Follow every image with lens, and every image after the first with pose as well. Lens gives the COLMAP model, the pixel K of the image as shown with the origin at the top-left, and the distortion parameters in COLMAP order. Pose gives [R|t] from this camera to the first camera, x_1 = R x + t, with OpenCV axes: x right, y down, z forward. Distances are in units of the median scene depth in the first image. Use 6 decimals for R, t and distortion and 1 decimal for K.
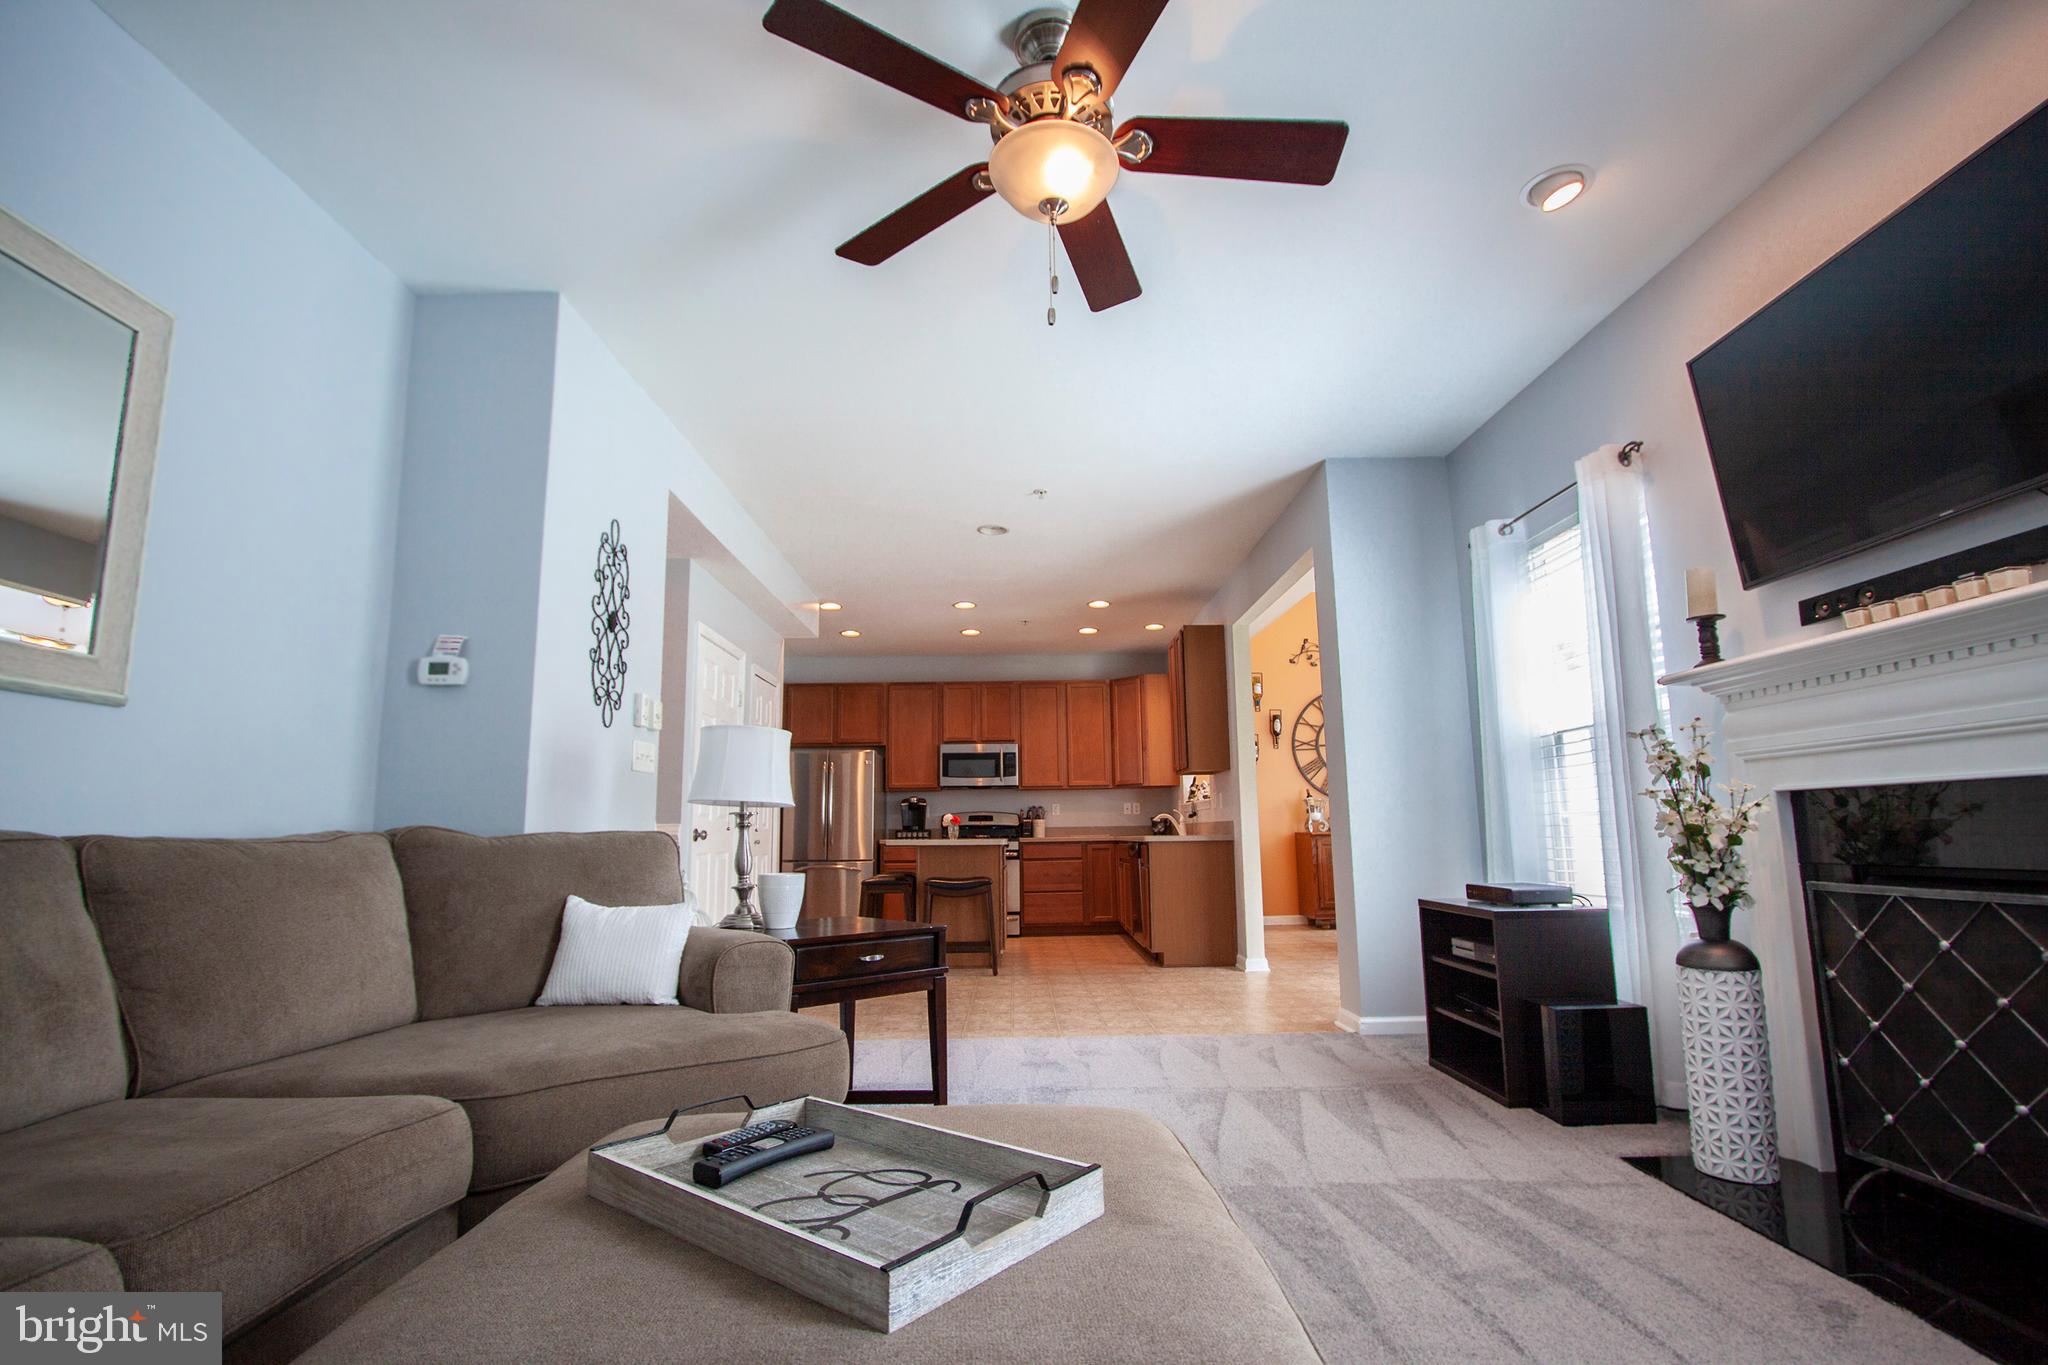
lens RADIAL K [[944.9, 0, 1031.5], [0, 944.9, 704.9], [0, 0, 1]] dist [-0.019617, 0.003181]
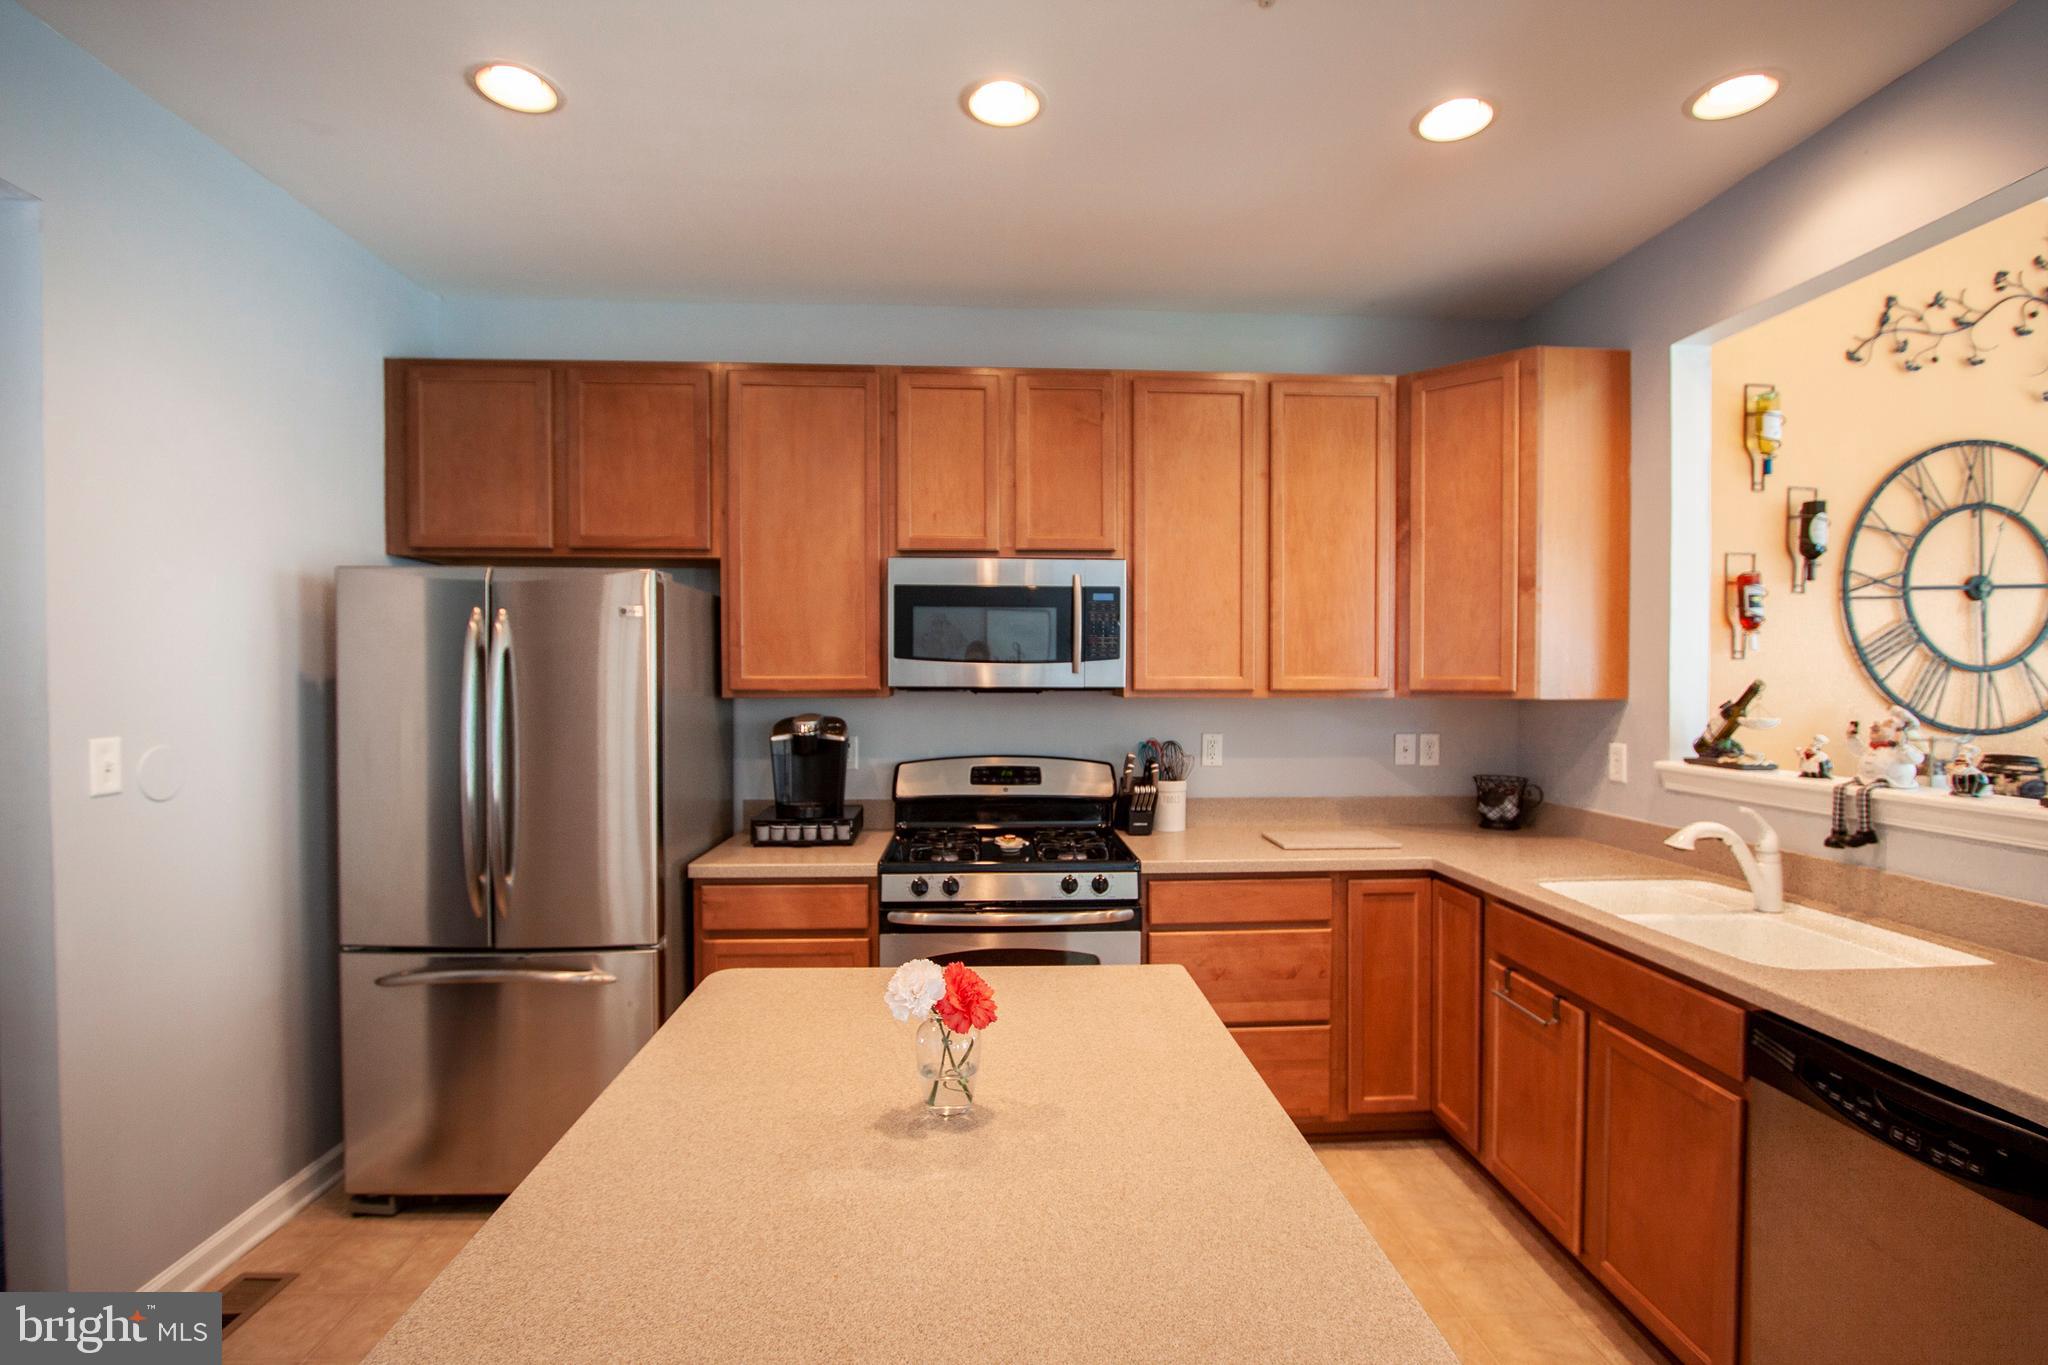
lens RADIAL K [[944.9, 0, 1037.8], [0, 944.9, 700.0], [0, 0, 1]] dist [-0.019617, 0.003181]
pose [[0.999033, 0.014151, 0.041631, -0.058223], [-0.020555, 0.987280, 0.157656, 0.037949], [-0.038871, -0.158359, 0.986616, 0.675058]]
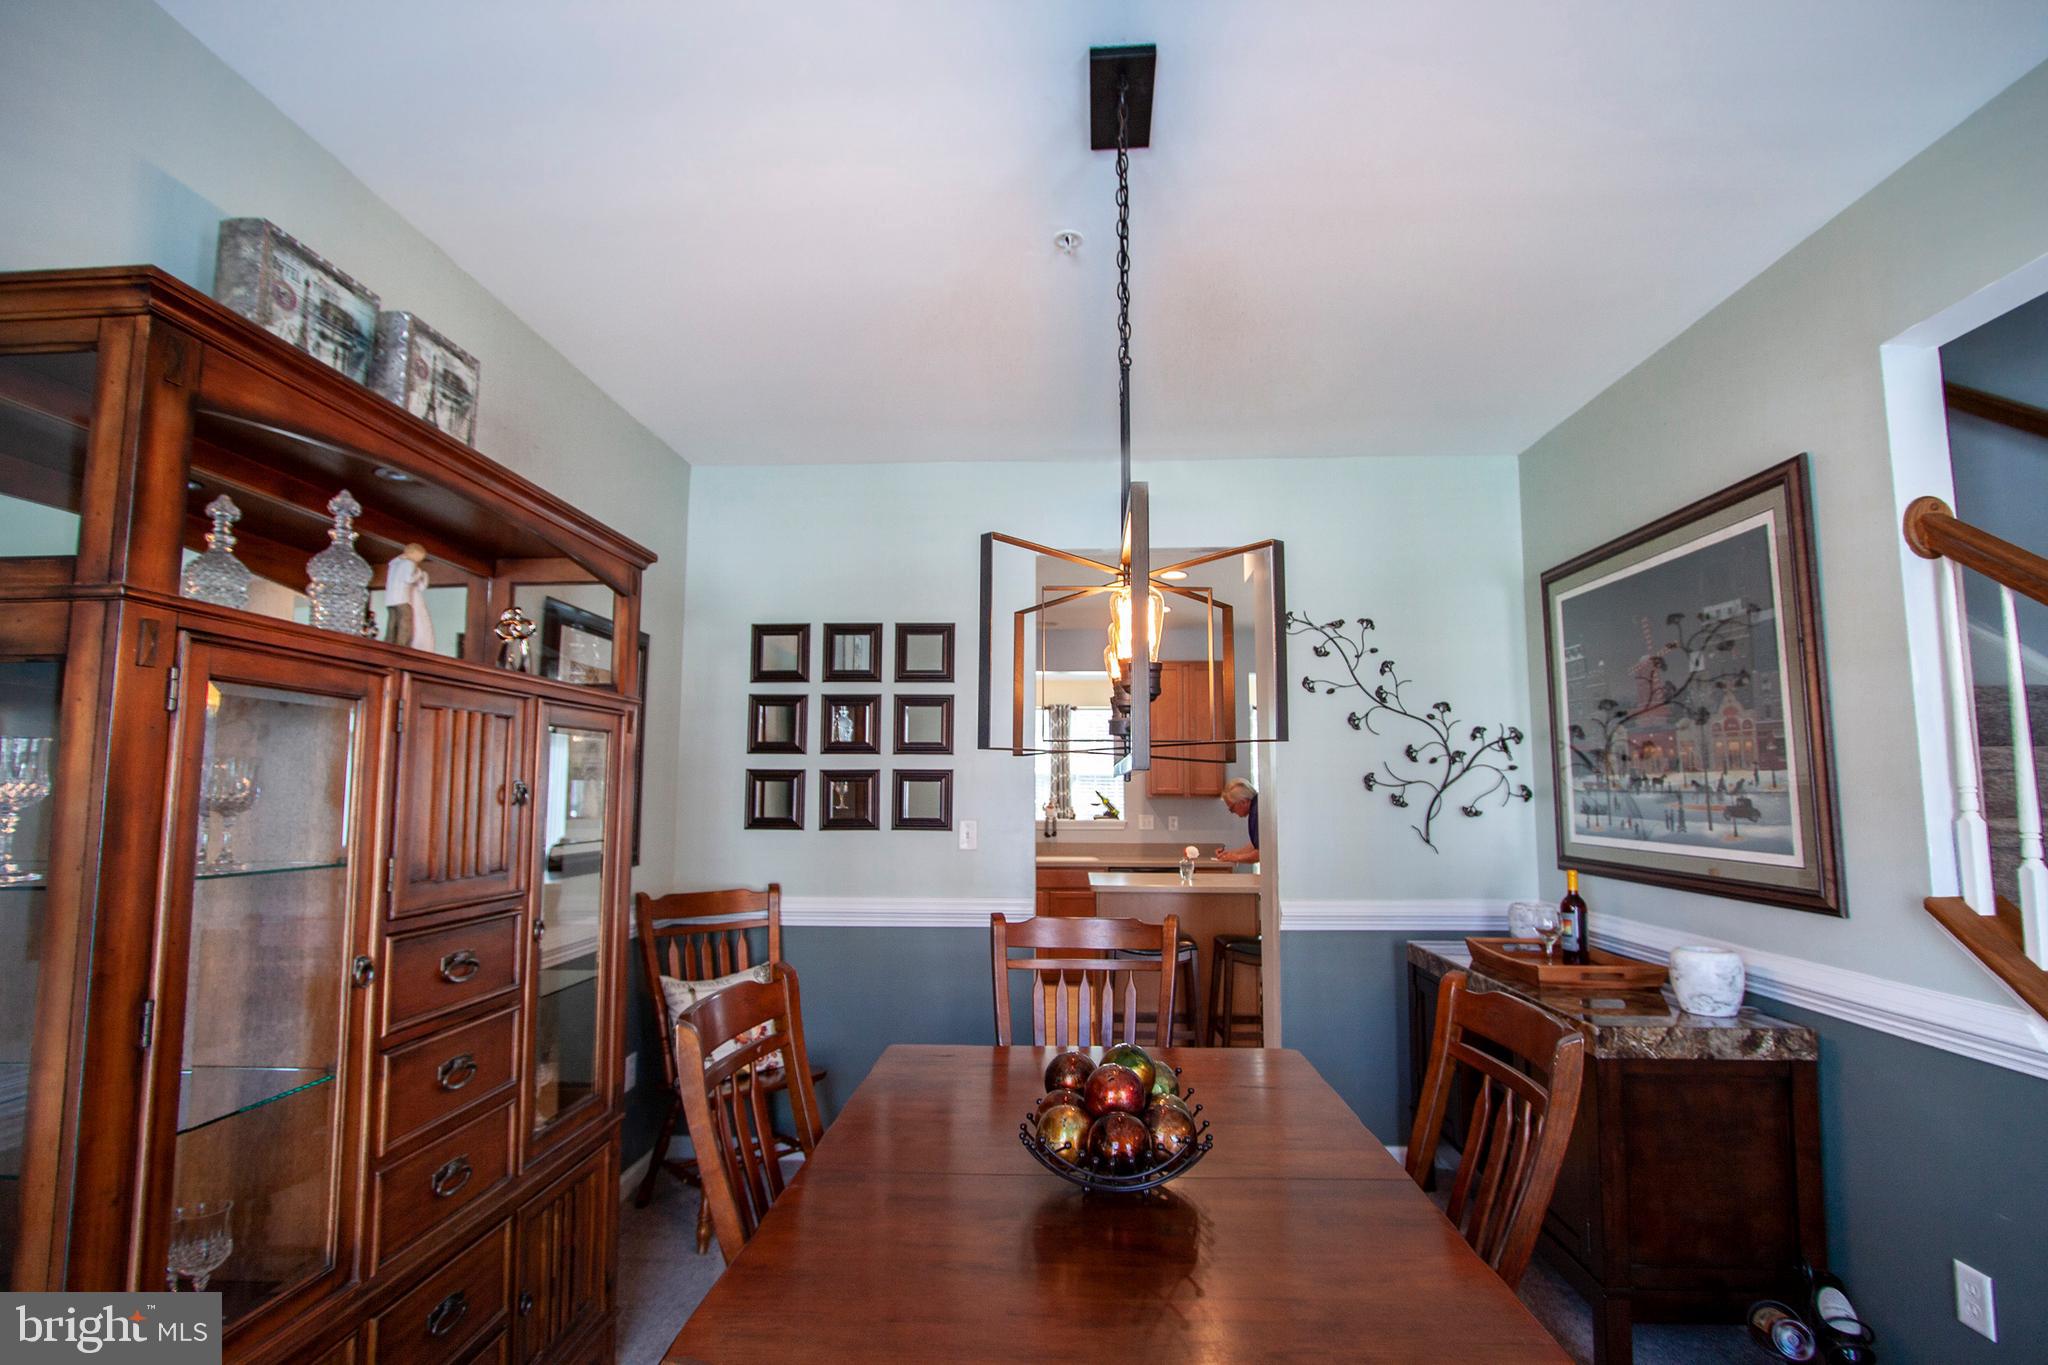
lens RADIAL K [[944.9, 0, 1031.2], [0, 944.9, 700.1], [0, 0, 1]] dist [-0.019617, 0.003181]
pose [[0.057705, 0.111660, 0.992070, -0.687994], [-0.138789, 0.984973, -0.102789, 0.075069], [-0.988639, -0.131756, 0.072335, 0.861148]]
